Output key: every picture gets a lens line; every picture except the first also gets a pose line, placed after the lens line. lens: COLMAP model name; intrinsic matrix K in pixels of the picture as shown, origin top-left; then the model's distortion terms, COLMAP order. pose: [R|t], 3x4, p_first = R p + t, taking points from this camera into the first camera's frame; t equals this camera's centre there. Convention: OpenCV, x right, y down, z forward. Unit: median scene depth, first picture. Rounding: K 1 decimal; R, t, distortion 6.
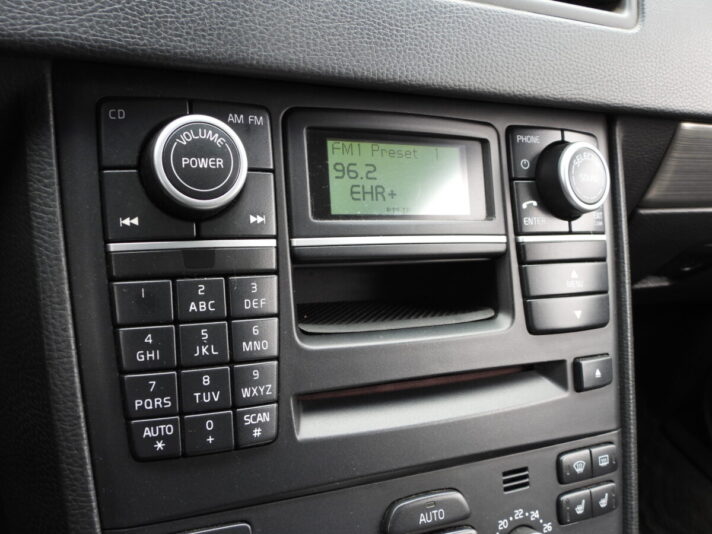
lens RADIAL K [[728.9, 0, 348.7], [0, 728.9, 264.6], [0, 0, 1]] dist [-0.008875, 0.000000]
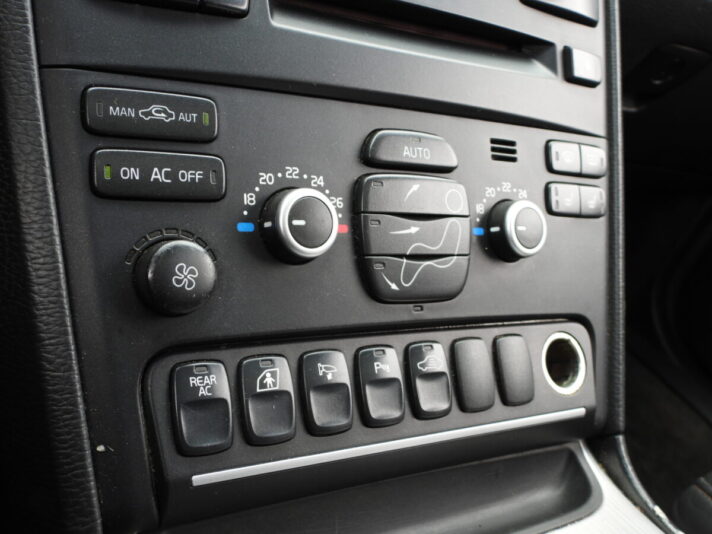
lens RADIAL K [[728.9, 0, 357.4], [0, 728.9, 264.2], [0, 0, 1]] dist [-0.008875, 0.000000]
pose [[0.996472, 0.021537, 0.081110, -0.027800], [-0.020543, 0.999704, -0.013065, 0.480604], [-0.081368, 0.011352, 0.996619, 0.105200]]
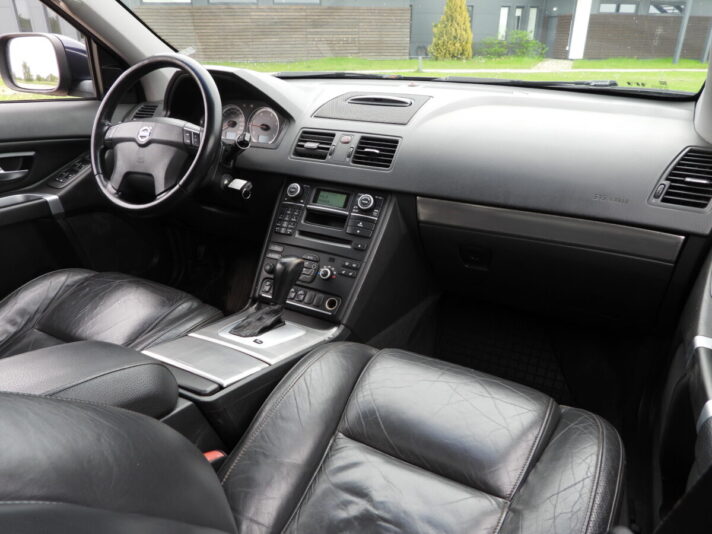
lens RADIAL K [[516.7, 0, 359.7], [0, 516.7, 270.9], [0, 0, 1]] dist [-0.010607, 0.000441]
pose [[0.574622, 0.099300, -0.812373, 3.261819], [-0.299318, 0.949344, -0.095677, 0.666790], [0.761721, 0.298136, 0.575236, -0.823808]]
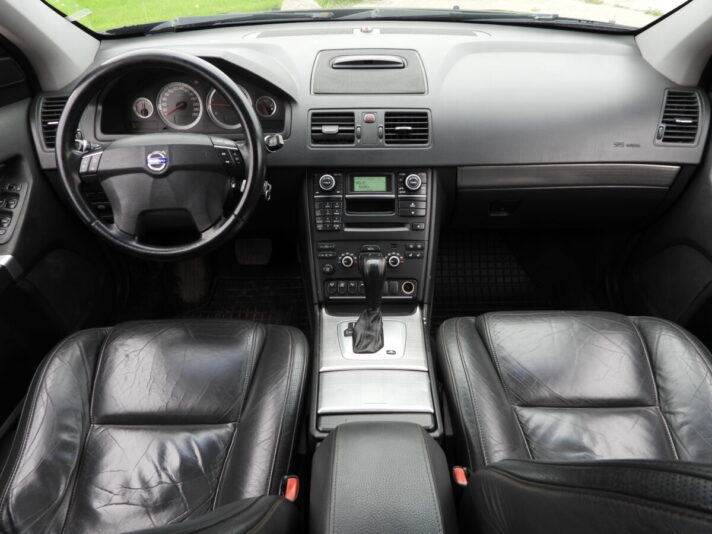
lens RADIAL K [[516.7, 0, 357.6], [0, 516.7, 267.6], [0, 0, 1]] dist [-0.010607, 0.000441]
pose [[0.878346, 0.054254, -0.474937, 1.749625], [-0.027201, 0.997601, 0.063655, 0.238520], [0.477252, -0.042992, 0.877714, -2.244761]]
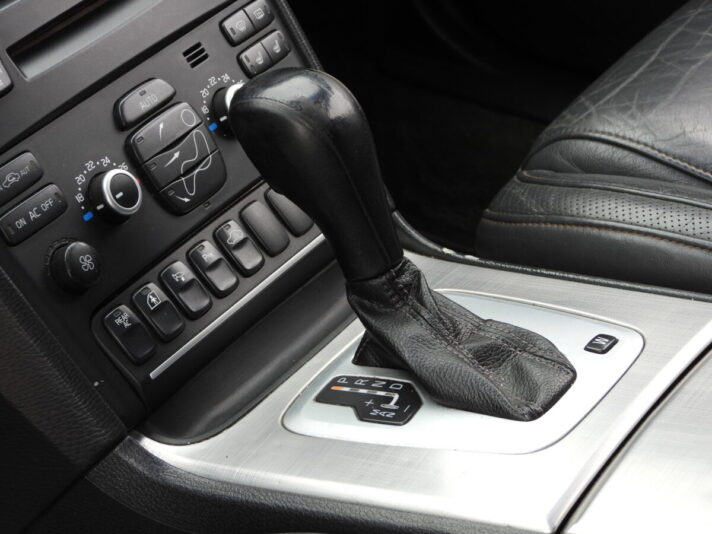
lens RADIAL K [[2187.6, 0, 355.2], [0, 2187.6, 266.2], [0, 0, 1]] dist [-0.588882, 0.000000]
pose [[0.815156, -0.487637, 0.312620, -0.803560], [0.458403, 0.873014, 0.166476, 0.144905], [-0.354101, 0.007602, 0.935176, -2.290103]]
